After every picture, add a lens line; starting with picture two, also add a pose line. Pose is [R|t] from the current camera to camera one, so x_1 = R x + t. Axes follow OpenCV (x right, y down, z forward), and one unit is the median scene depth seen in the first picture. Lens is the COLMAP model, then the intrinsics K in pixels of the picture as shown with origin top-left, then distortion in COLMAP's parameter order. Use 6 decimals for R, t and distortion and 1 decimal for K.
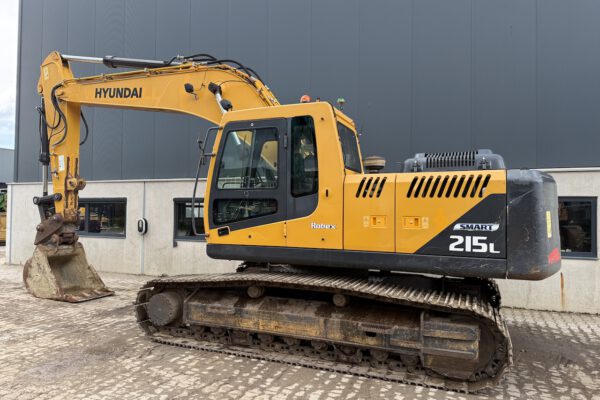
lens RADIAL K [[412.4, 0, 301.5], [0, 412.4, 216.1], [0, 0, 1]] dist [0.048148, -0.078637]
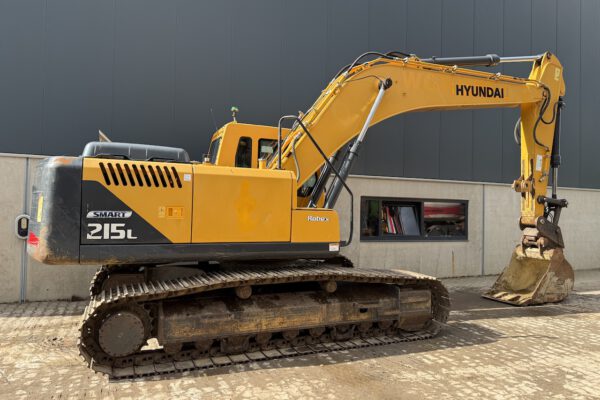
lens RADIAL K [[417.0, 0, 300.2], [0, 417.0, 211.1], [0, 0, 1]] dist [0.029390, -0.038967]
pose [[0.699116, -0.002635, 0.715004, -1.331905], [-0.008442, 0.999893, 0.011939, -0.020613], [-0.714959, -0.014383, 0.699019, 0.575178]]
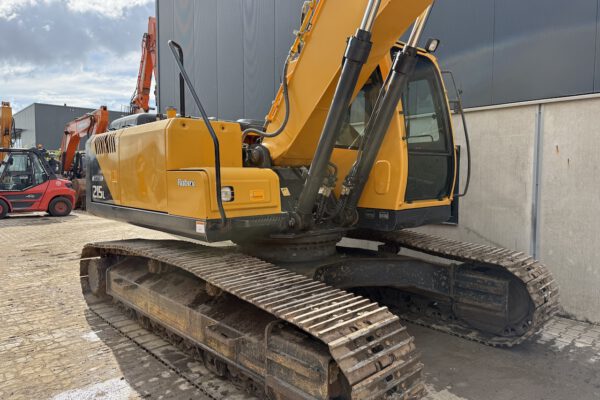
lens RADIAL K [[426.1, 0, 283.6], [0, 426.1, 190.2], [0, 0, 1]] dist [0.009460, 0.001007]
pose [[0.894680, 0.003521, -0.446694, 0.055532], [0.007563, 0.999706, 0.023028, 0.010818], [0.446643, -0.023981, 0.894391, 0.690933]]
